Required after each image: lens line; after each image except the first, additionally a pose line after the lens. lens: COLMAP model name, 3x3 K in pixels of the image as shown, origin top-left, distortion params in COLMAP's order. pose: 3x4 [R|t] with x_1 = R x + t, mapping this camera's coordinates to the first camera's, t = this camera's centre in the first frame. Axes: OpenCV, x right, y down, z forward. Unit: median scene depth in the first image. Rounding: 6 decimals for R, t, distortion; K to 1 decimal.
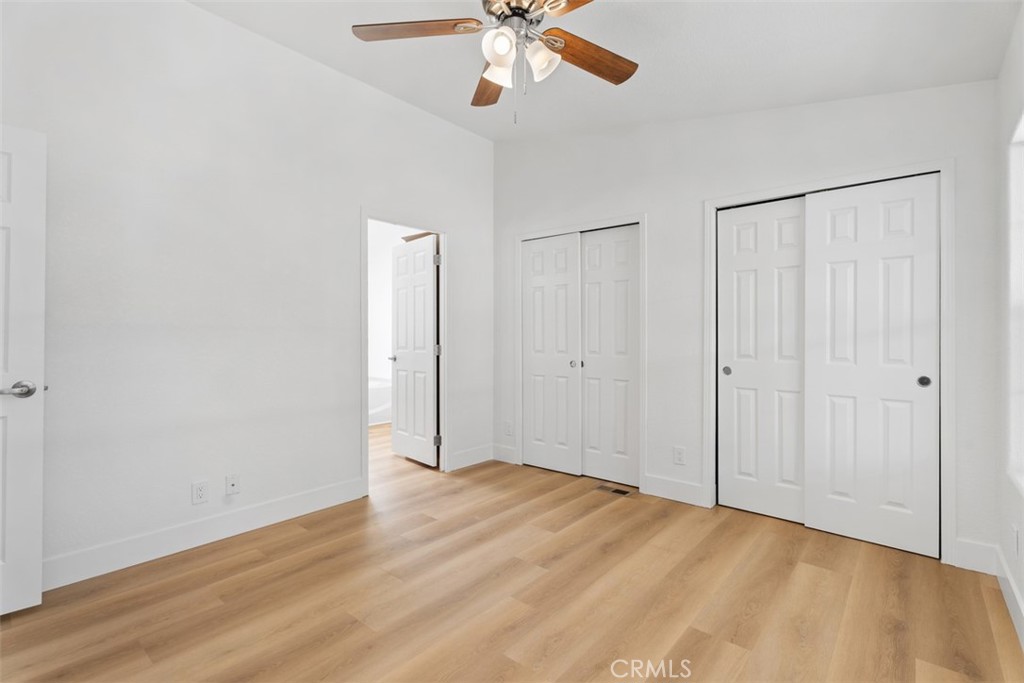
lens RADIAL K [[462.8, 0, 512.0], [0, 462.8, 341.5], [0, 0, 1]] dist [0.002949, 0.000451]
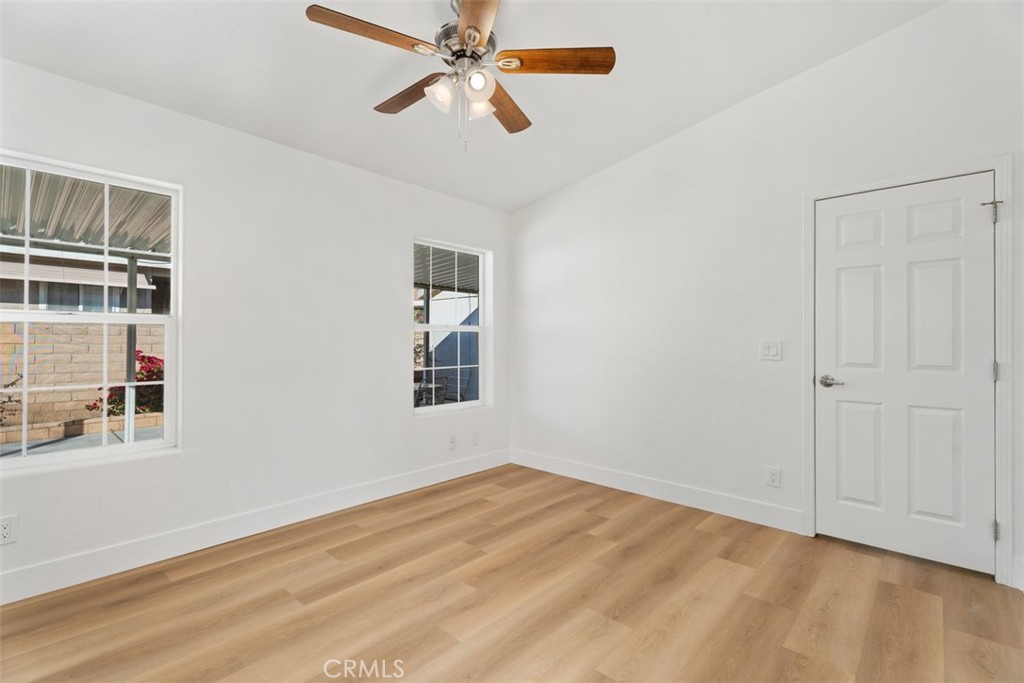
lens RADIAL K [[465.1, 0, 512.0], [0, 465.1, 341.5], [0, 0, 1]] dist [-0.017407, 0.000290]
pose [[-0.999472, -0.005946, 0.031937, -0.097639], [-0.005931, 0.999982, 0.000566, -0.012480], [-0.031940, 0.000376, -0.999490, 1.447860]]
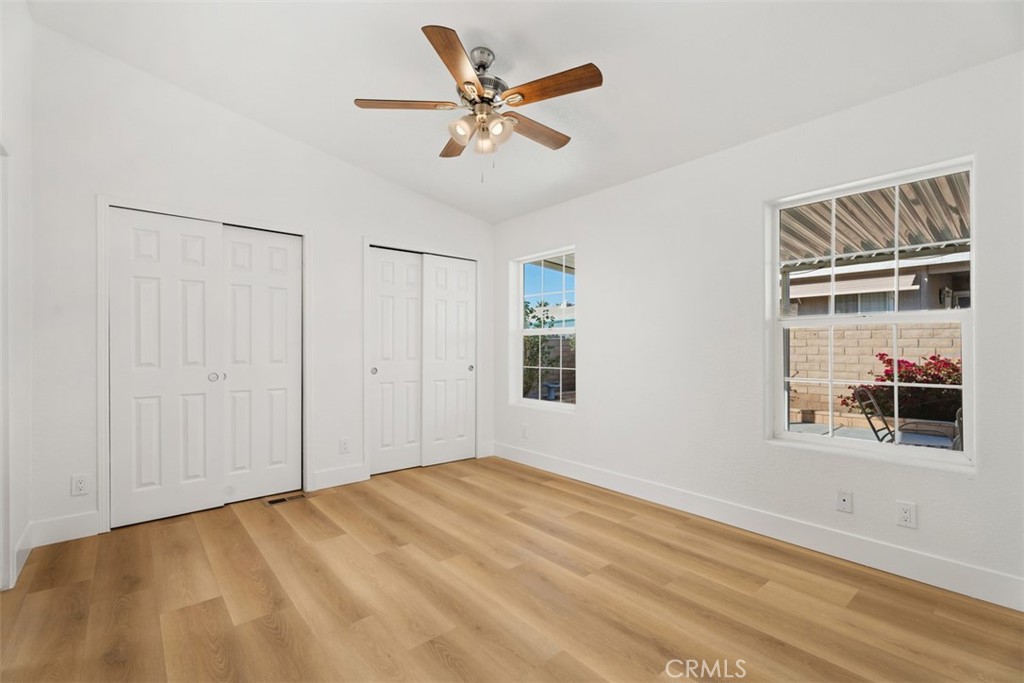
lens RADIAL K [[456.6, 0, 518.6], [0, 456.6, 333.1], [0, 0, 1]] dist [0.002223, 0.000370]
pose [[0.158219, 0.023182, 0.987132, -0.898494], [0.005808, 0.999685, -0.024408, -0.010603], [-0.987387, 0.009595, 0.158035, 0.467317]]
